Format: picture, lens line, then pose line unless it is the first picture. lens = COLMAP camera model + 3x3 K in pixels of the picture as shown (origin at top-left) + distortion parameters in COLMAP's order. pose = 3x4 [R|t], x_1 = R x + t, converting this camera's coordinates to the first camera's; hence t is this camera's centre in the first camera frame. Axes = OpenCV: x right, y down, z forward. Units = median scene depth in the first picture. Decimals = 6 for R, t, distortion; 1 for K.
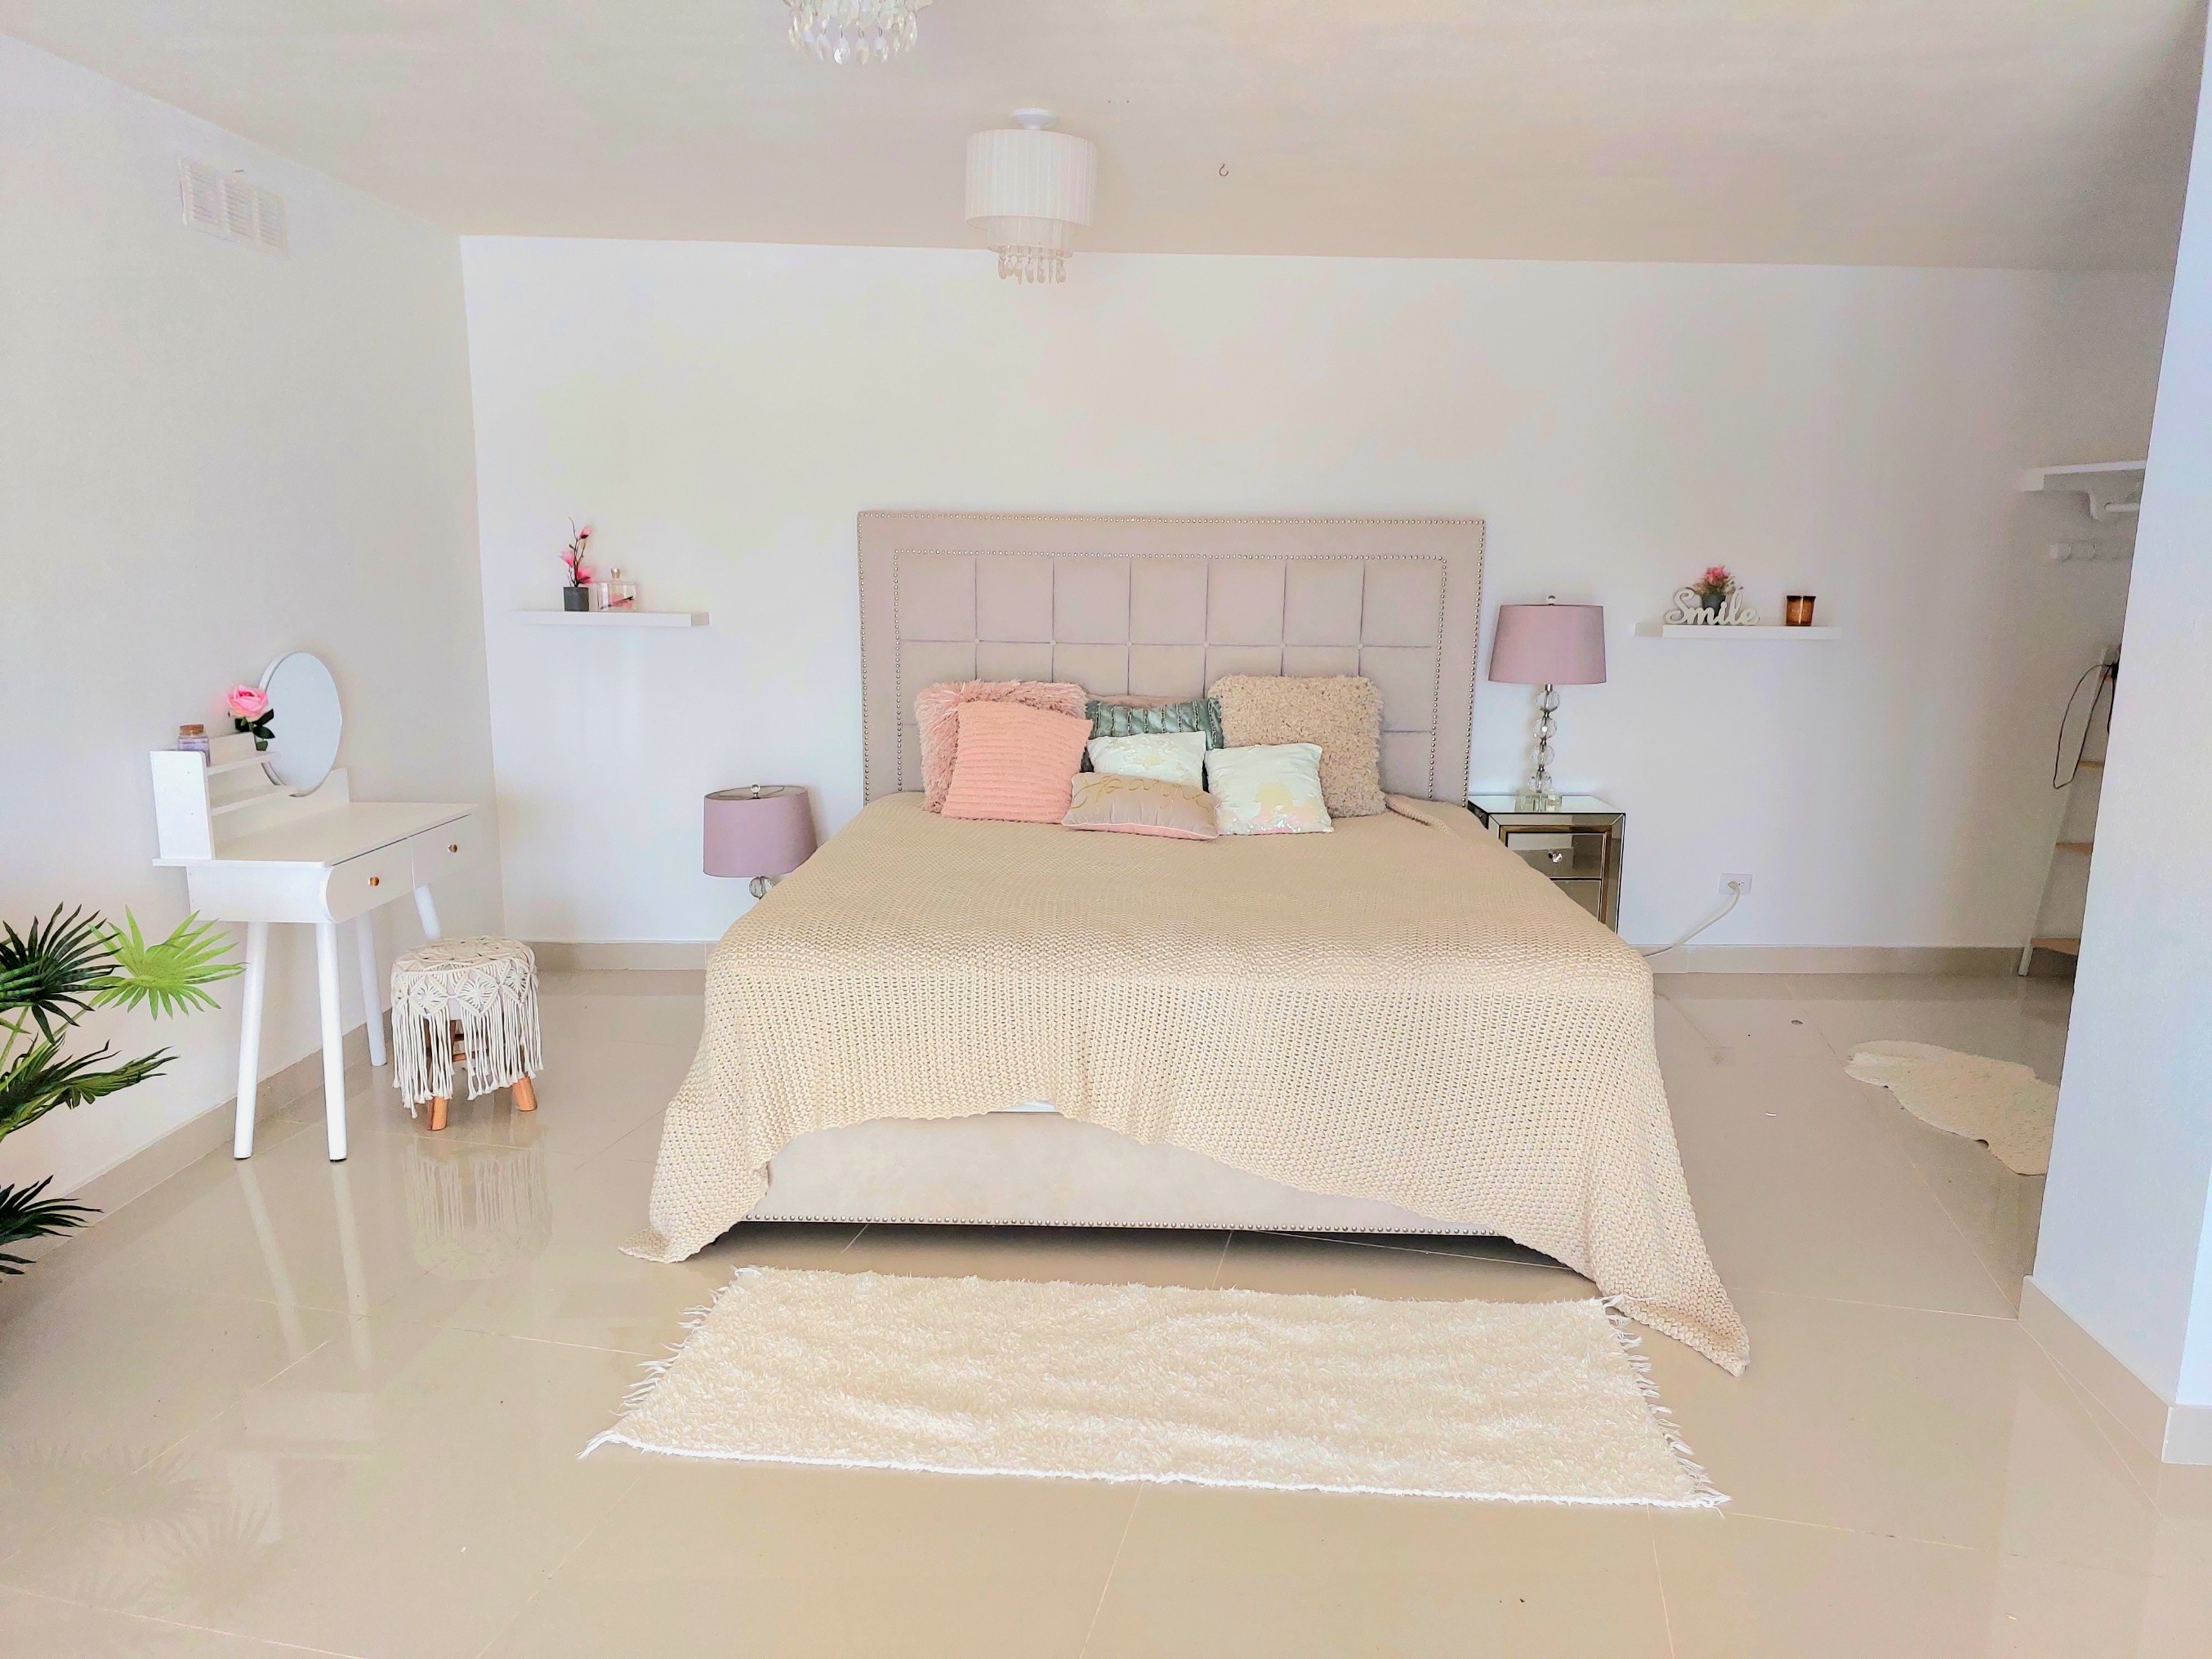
lens RADIAL K [[1486.0, 0, 1103.8], [0, 1486.0, 845.3], [0, 0, 1]] dist [0.060497, -0.066728]
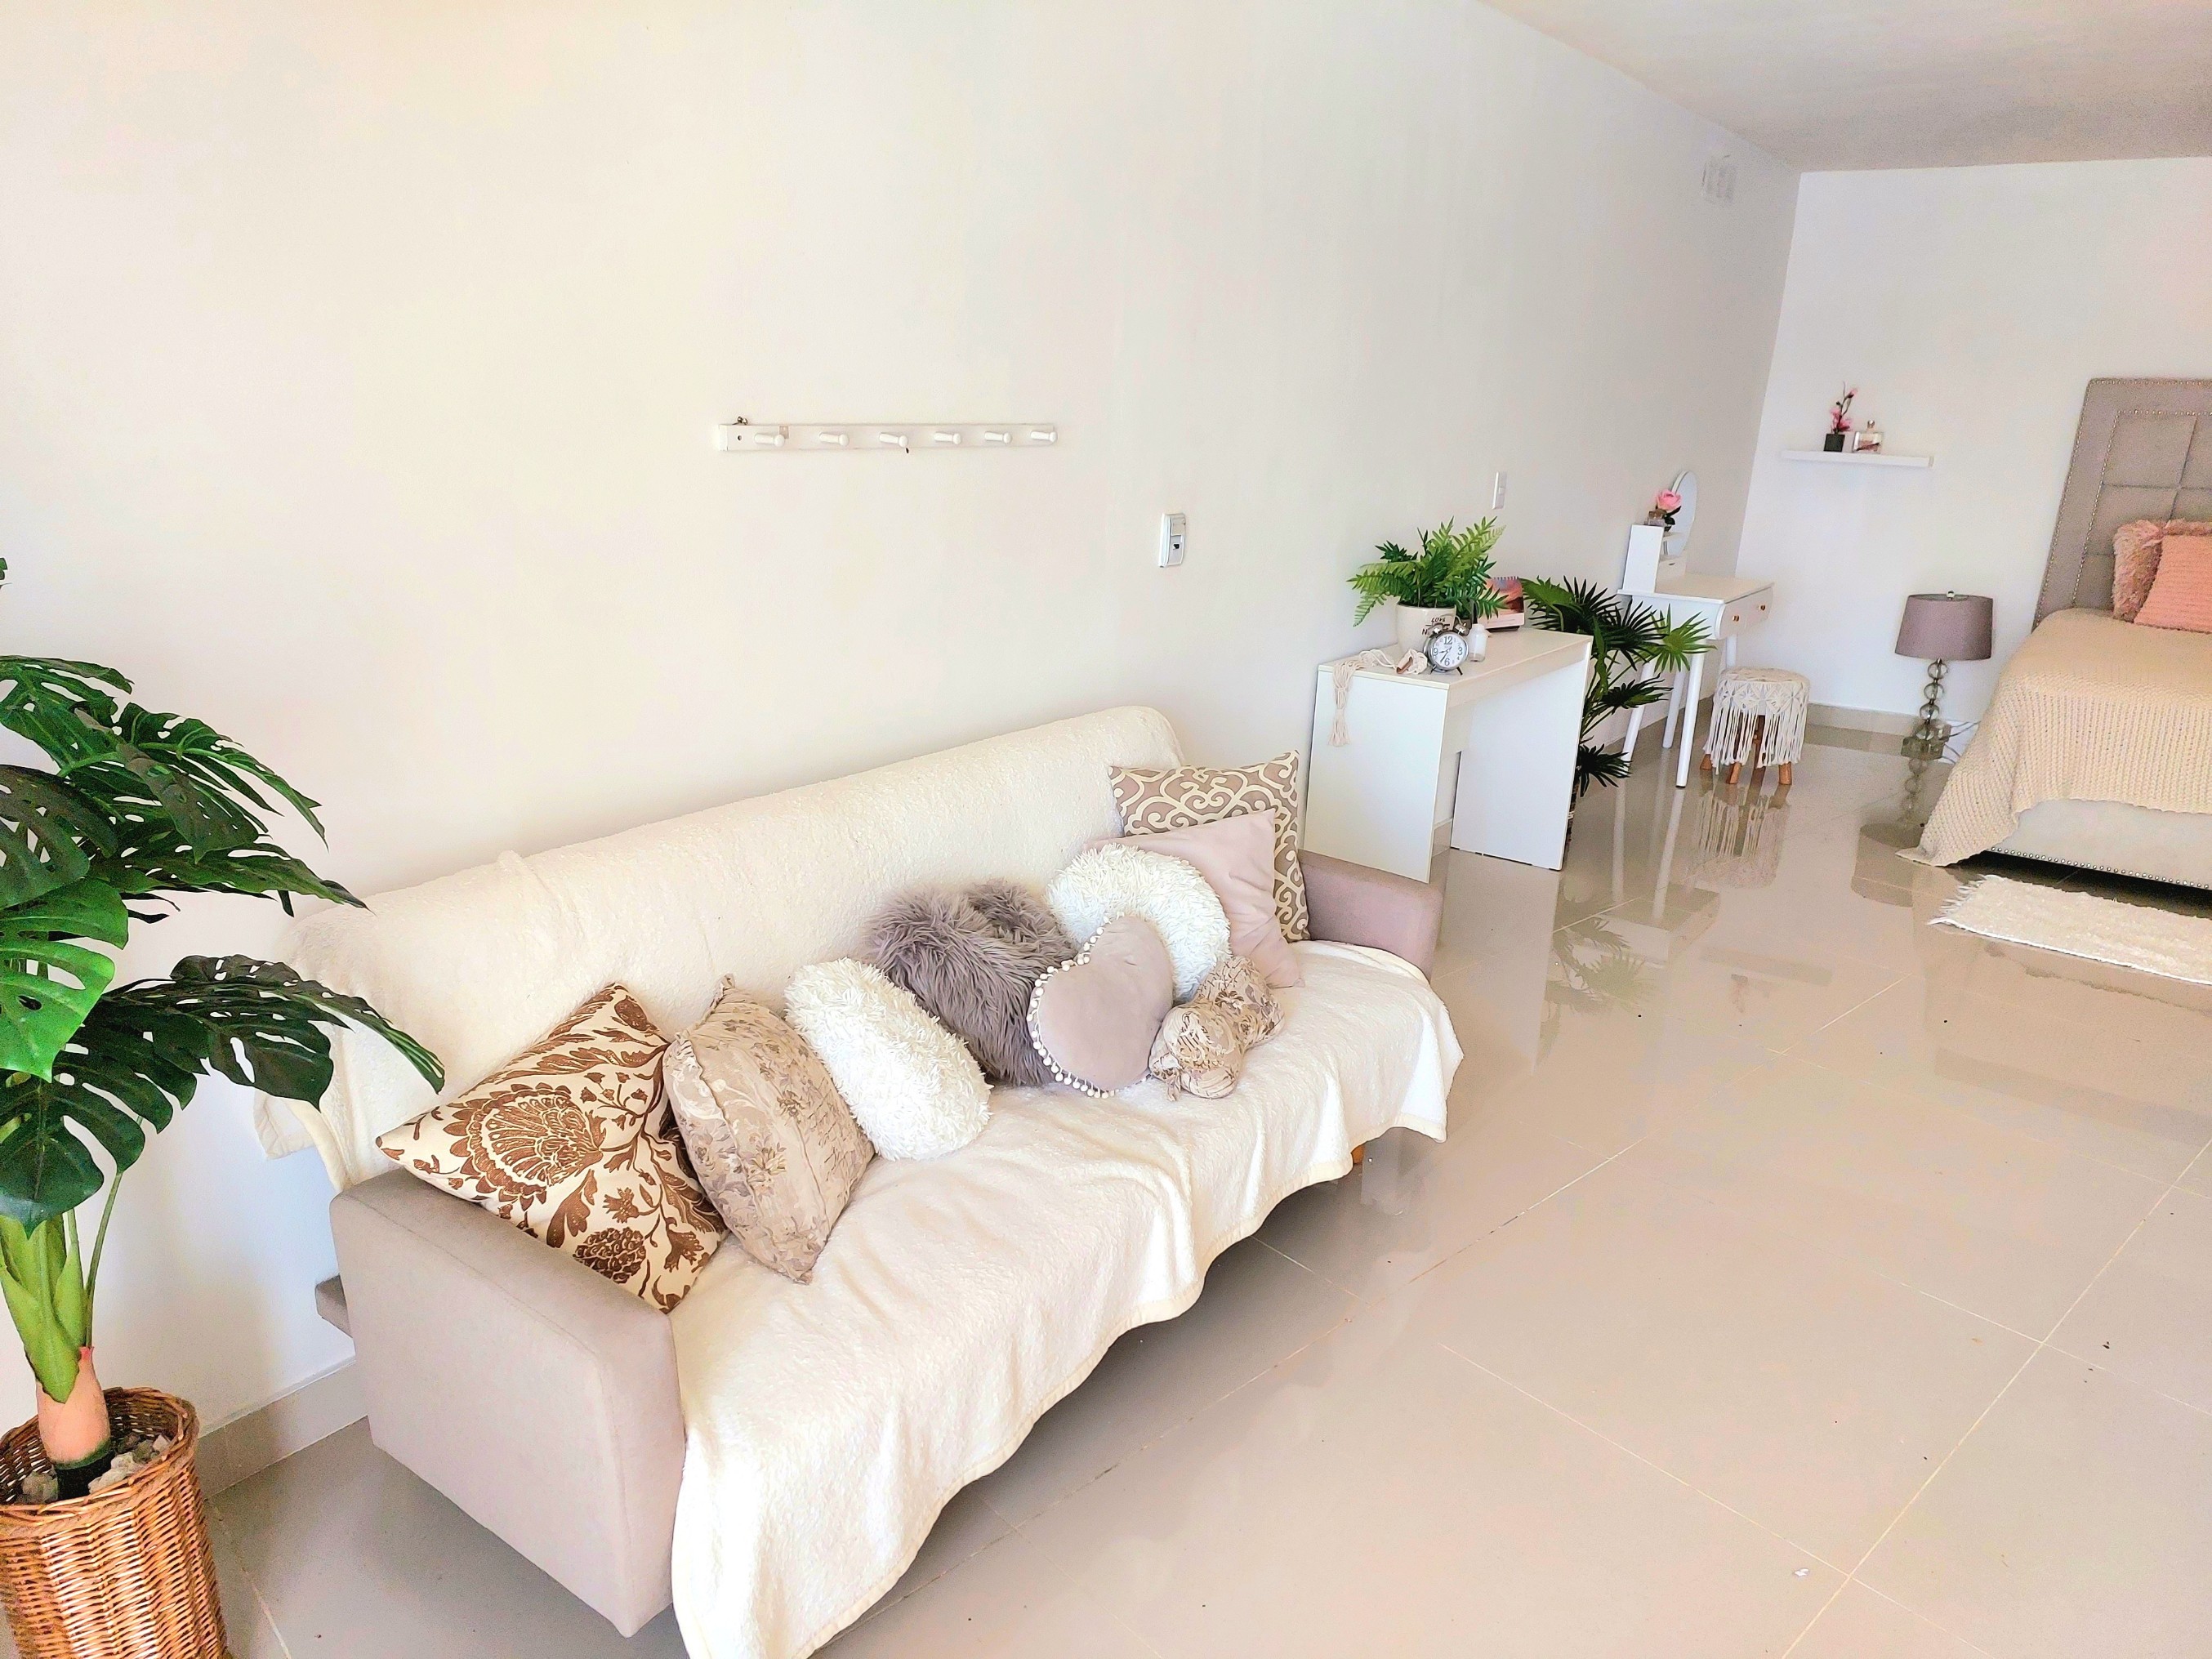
lens RADIAL K [[1486.0, 0, 1103.8], [0, 1486.0, 845.3], [0, 0, 1]] dist [0.060497, -0.066728]
pose [[0.832499, 0.176749, -0.525076, -0.155440], [-0.127293, 0.983413, 0.129210, 0.133886], [0.539204, -0.040728, 0.841190, -0.679510]]
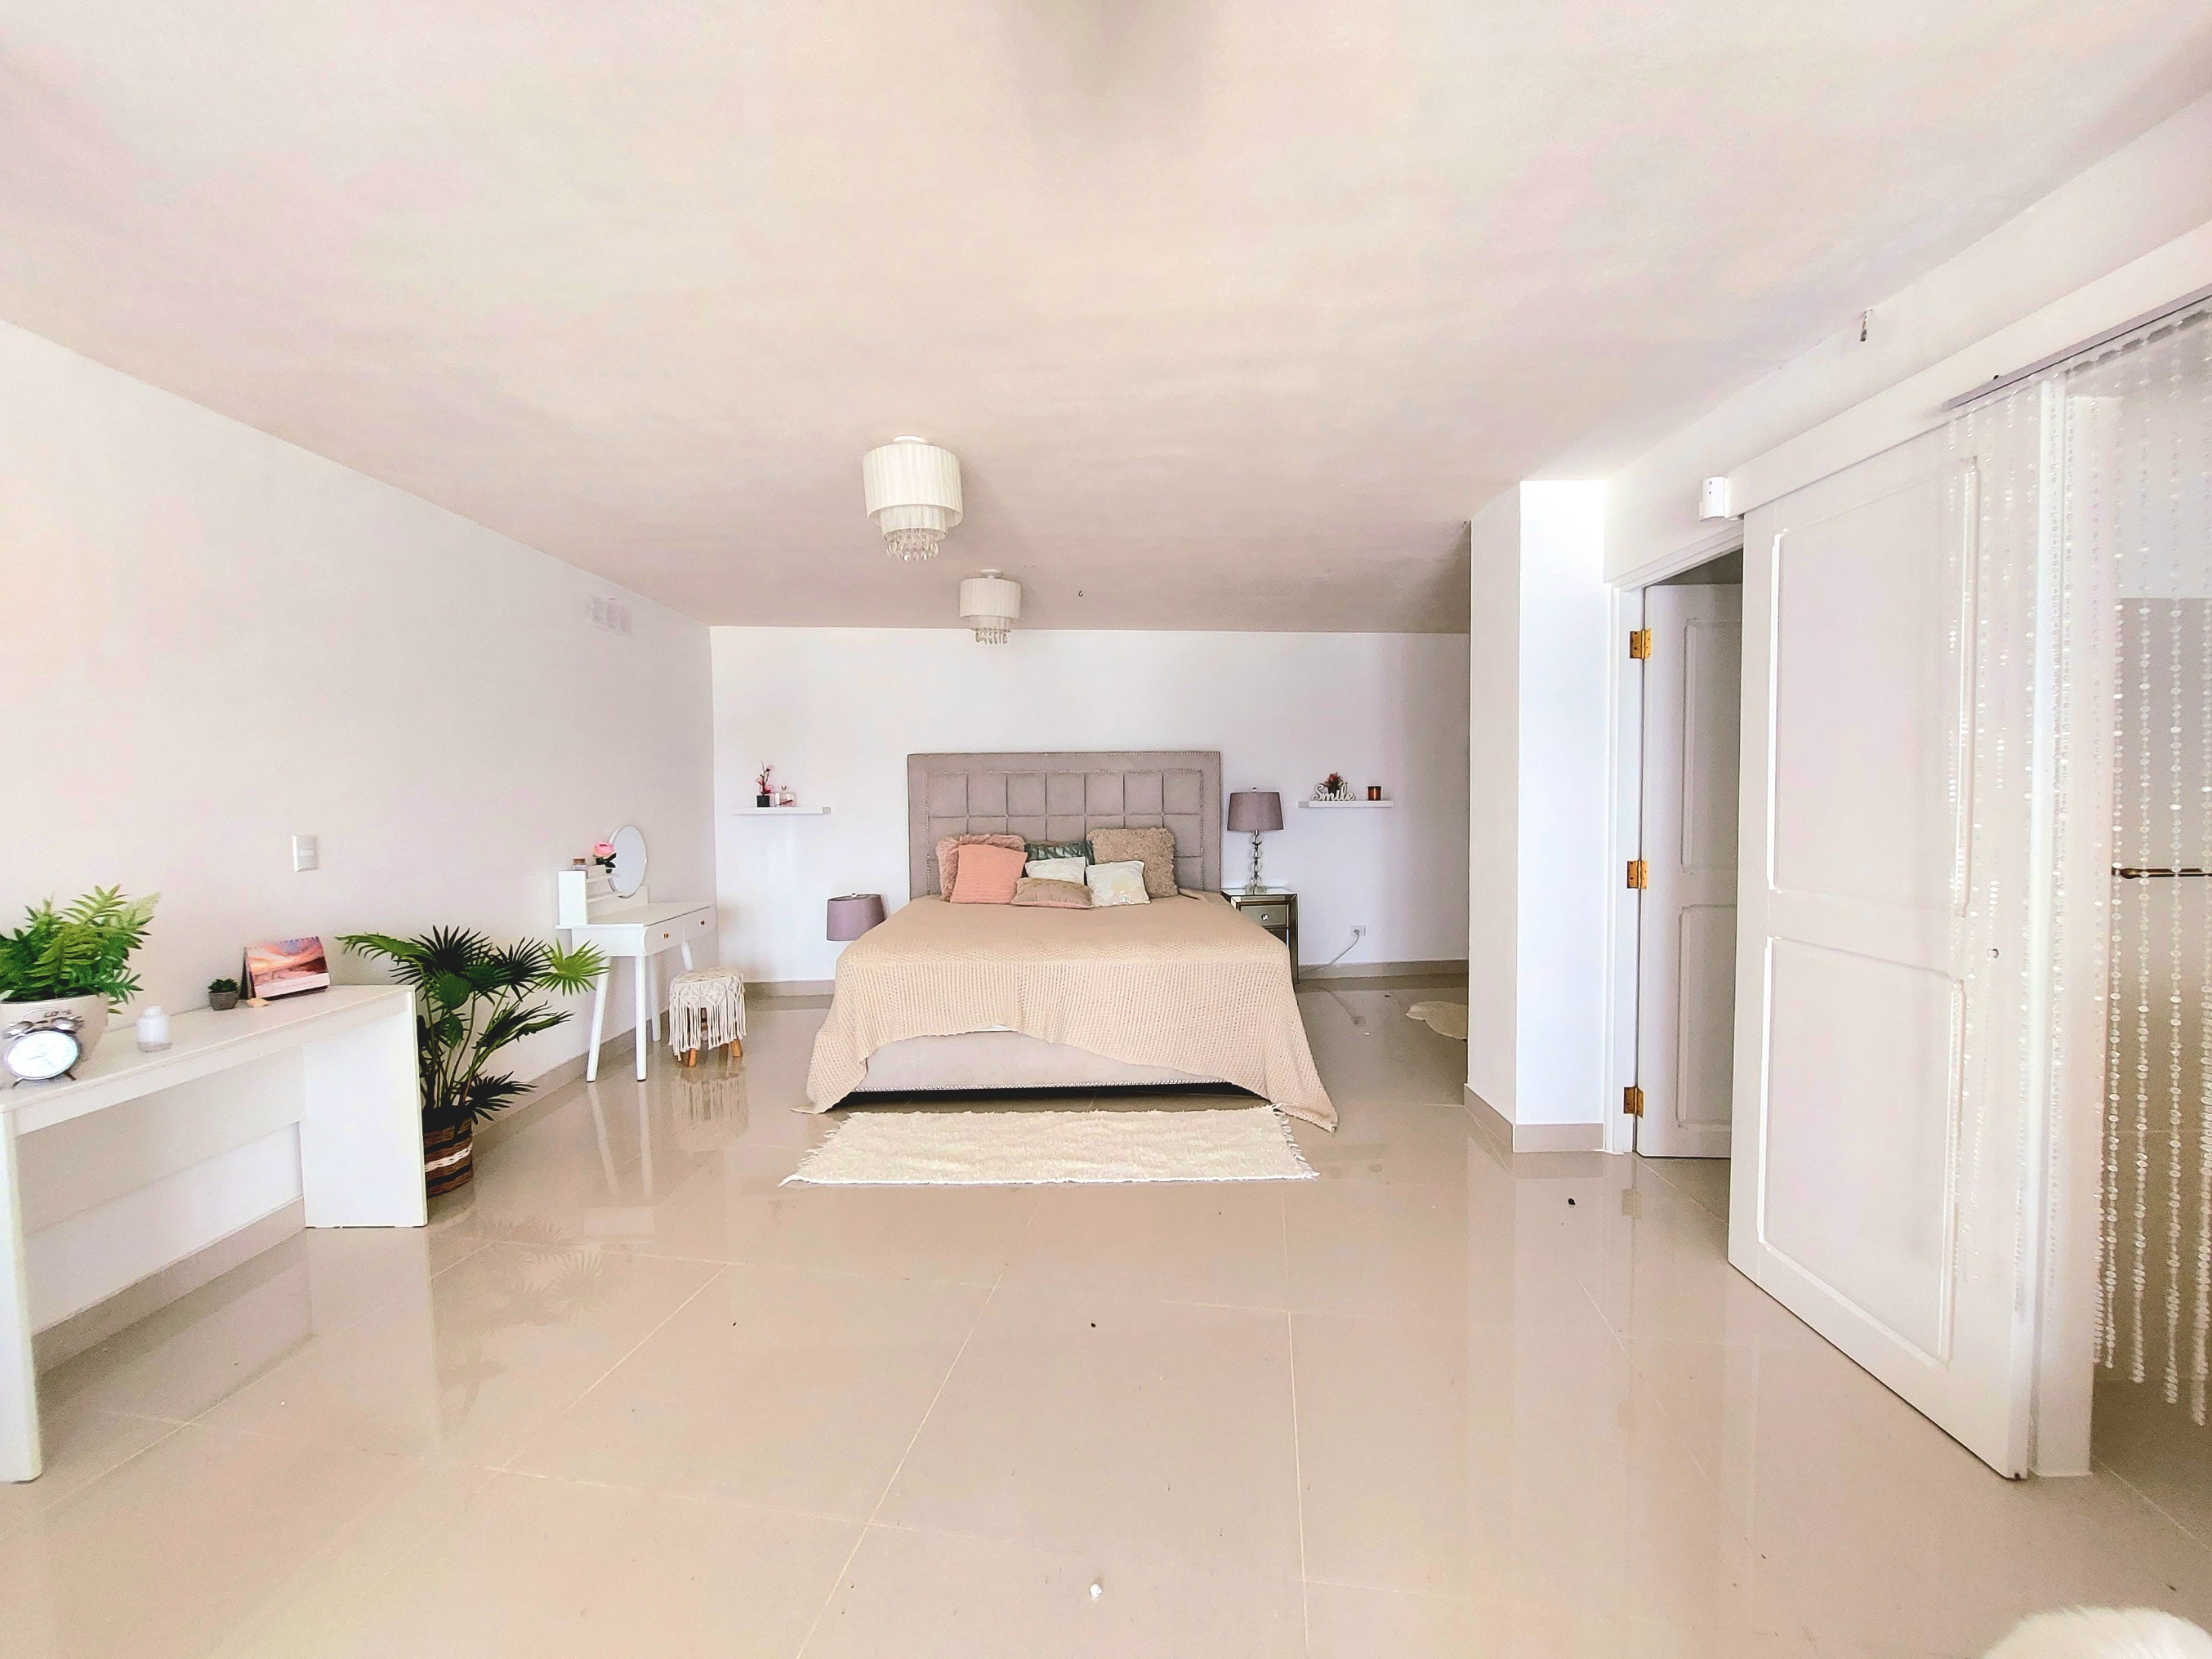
lens RADIAL K [[875.7, 0, 1106.0], [0, 875.7, 829.5], [0, 0, 1]] dist [0.000598, 0.000061]
pose [[0.997451, -0.026681, 0.066173, 0.023855], [0.036238, 0.988366, -0.147717, 0.073973], [-0.061462, 0.149739, 0.986813, -0.196439]]
